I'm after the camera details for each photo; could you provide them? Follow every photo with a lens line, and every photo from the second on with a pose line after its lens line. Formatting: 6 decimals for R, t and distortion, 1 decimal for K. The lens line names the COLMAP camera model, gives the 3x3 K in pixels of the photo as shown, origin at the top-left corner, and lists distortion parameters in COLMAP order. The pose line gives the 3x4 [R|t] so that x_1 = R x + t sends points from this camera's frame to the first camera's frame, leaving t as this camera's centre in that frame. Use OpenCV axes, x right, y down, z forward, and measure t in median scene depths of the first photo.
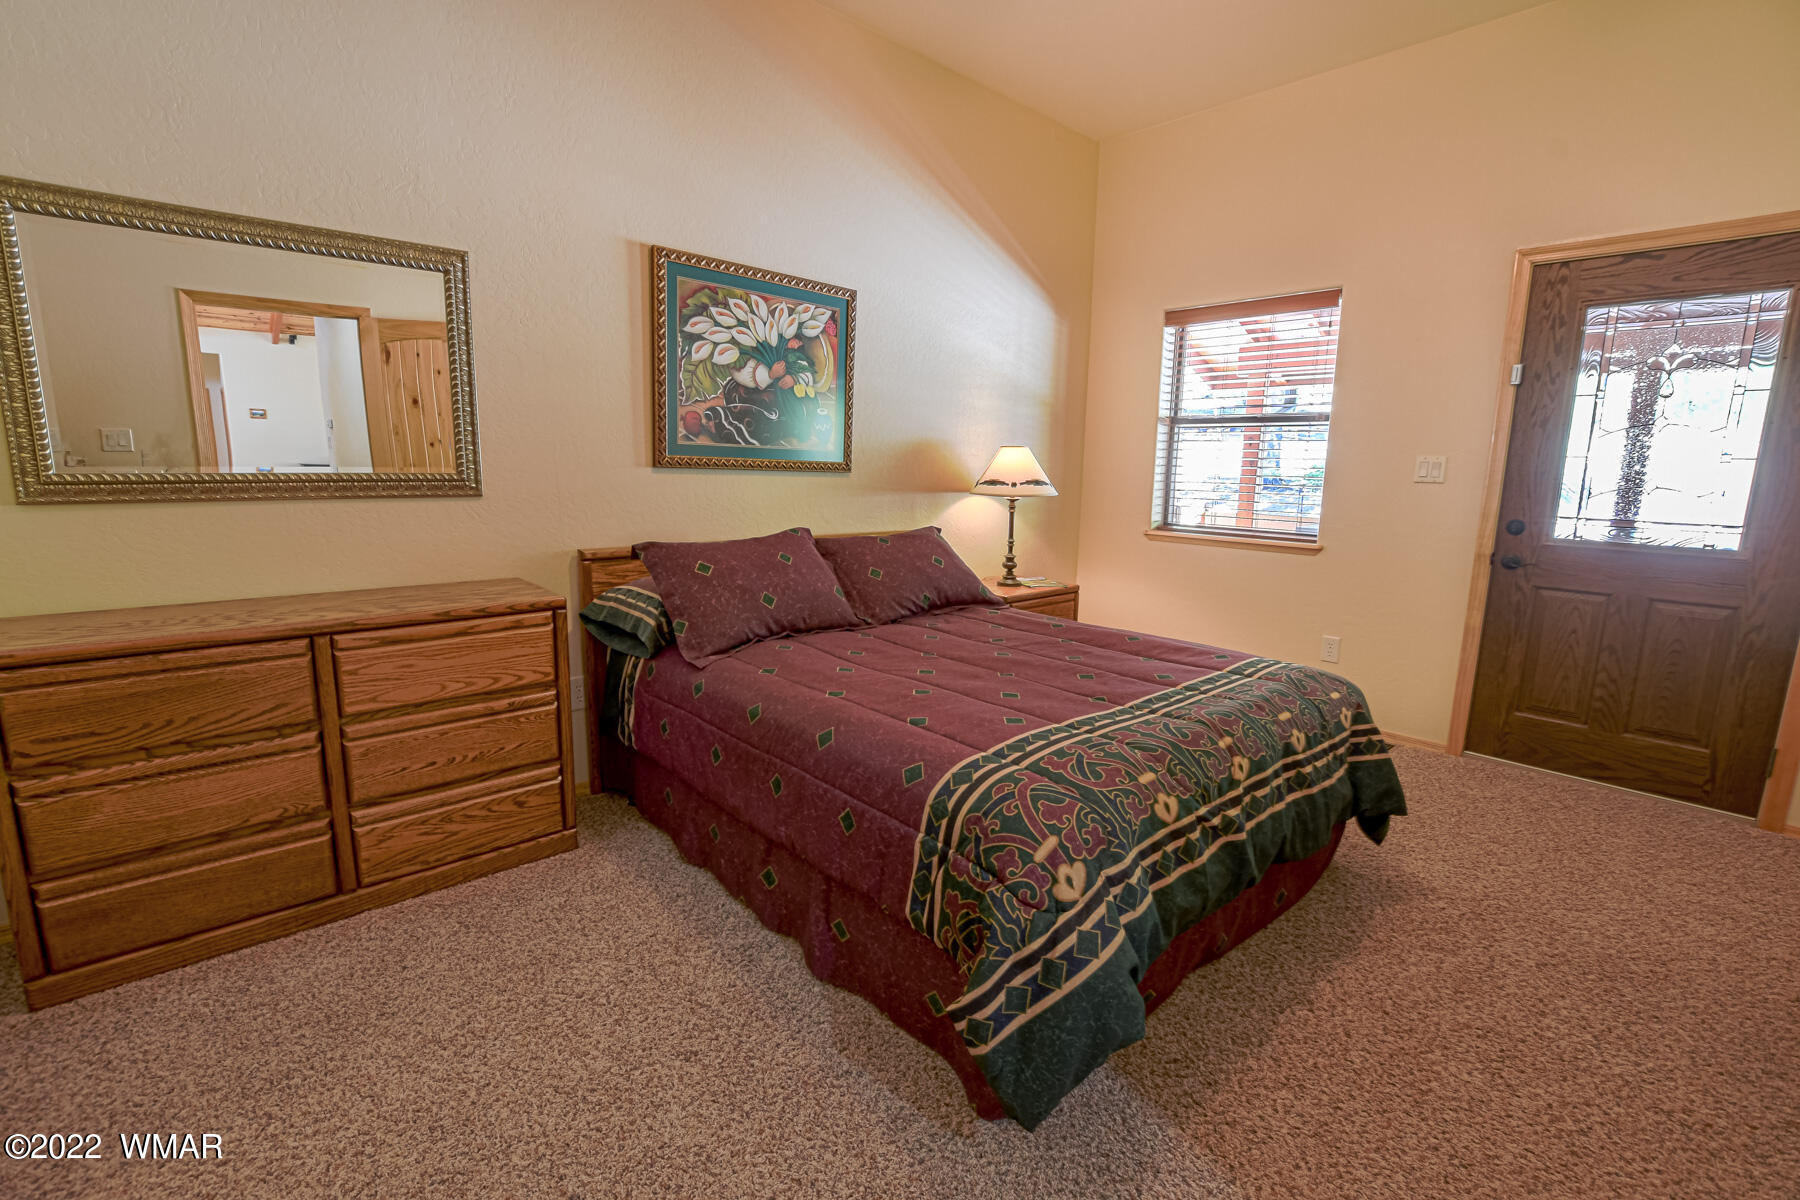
lens RADIAL K [[801.8, 0, 883.8], [0, 801.8, 608.0], [0, 0, 1]] dist [-0.033716, 0.005693]
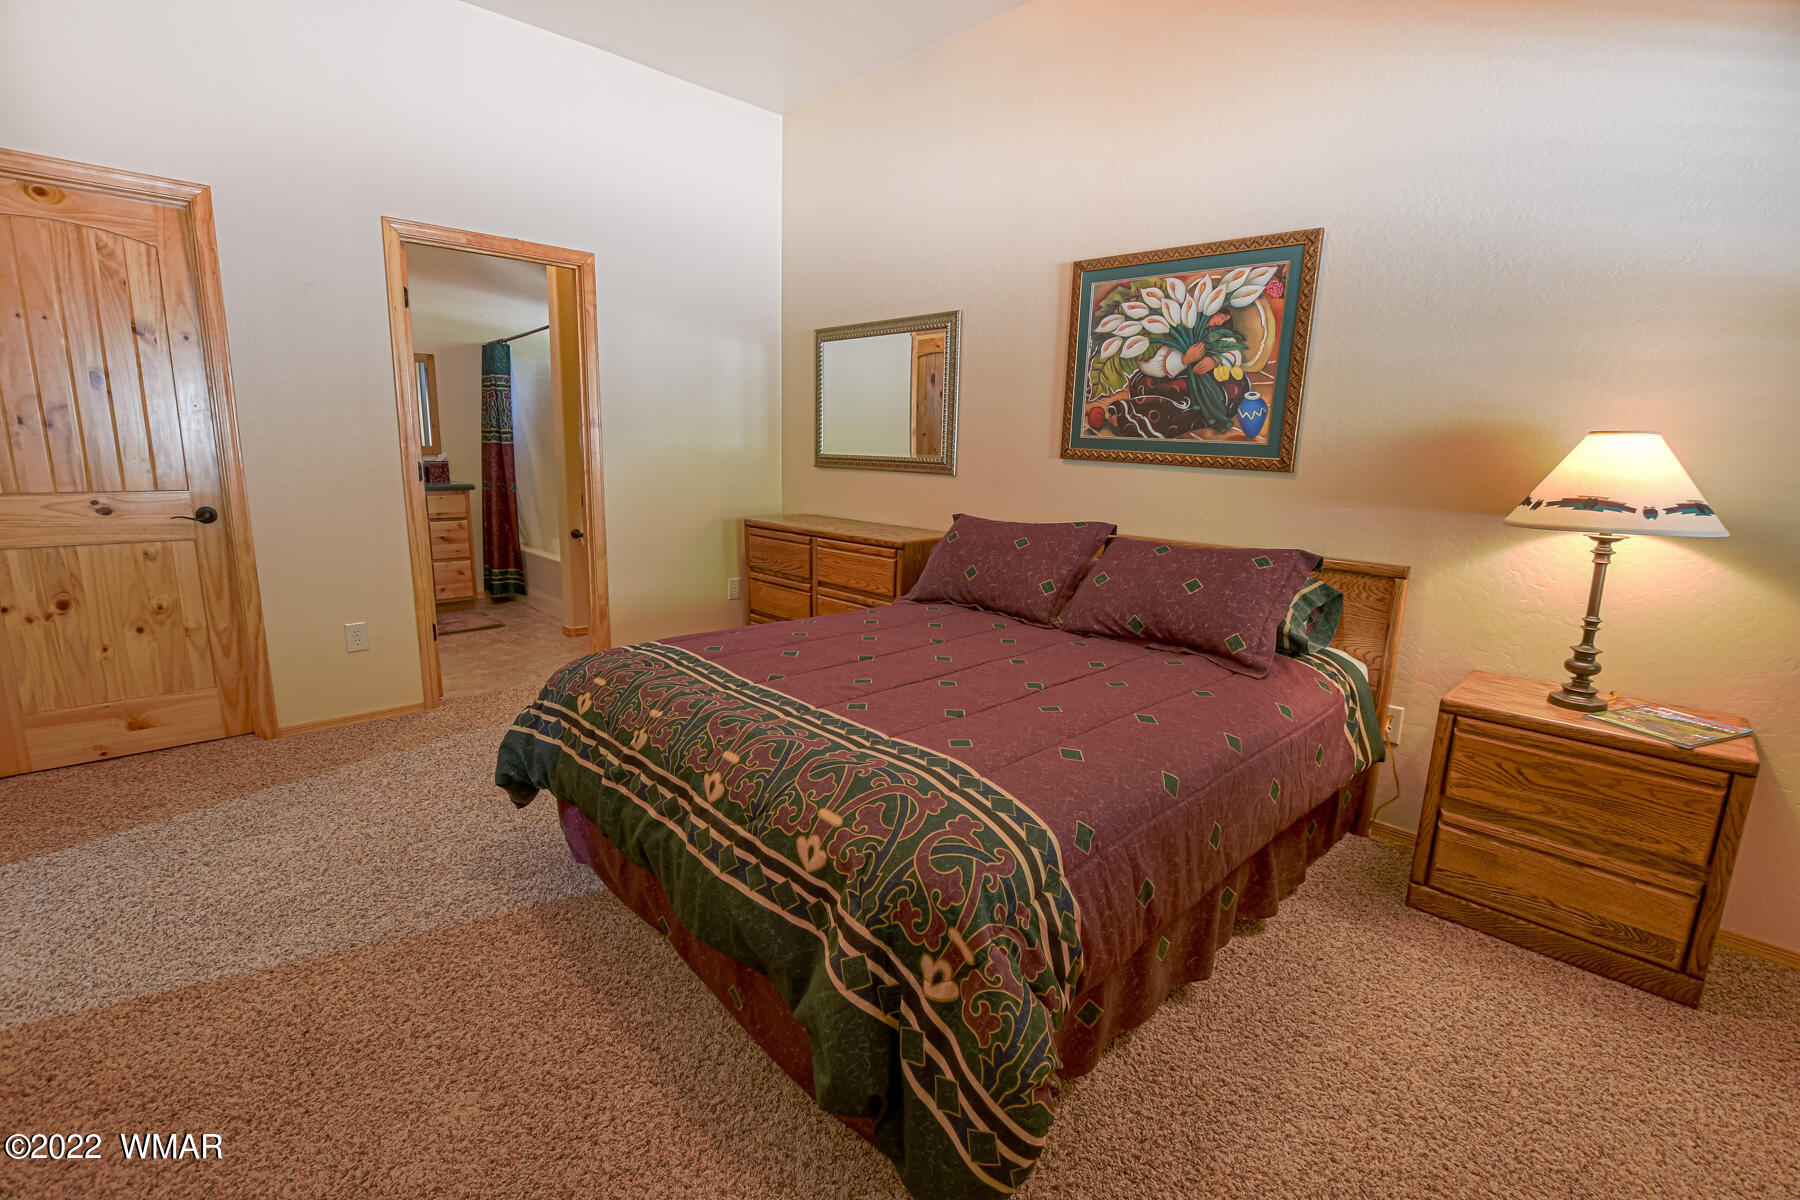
lens RADIAL K [[801.8, 0, 886.4], [0, 801.8, 594.7], [0, 0, 1]] dist [-0.033716, 0.005693]
pose [[0.024020, 0.163263, -0.986290, 0.810784], [-0.206433, 0.966122, 0.154897, -0.109081], [0.978166, 0.199882, 0.056909, 0.695984]]
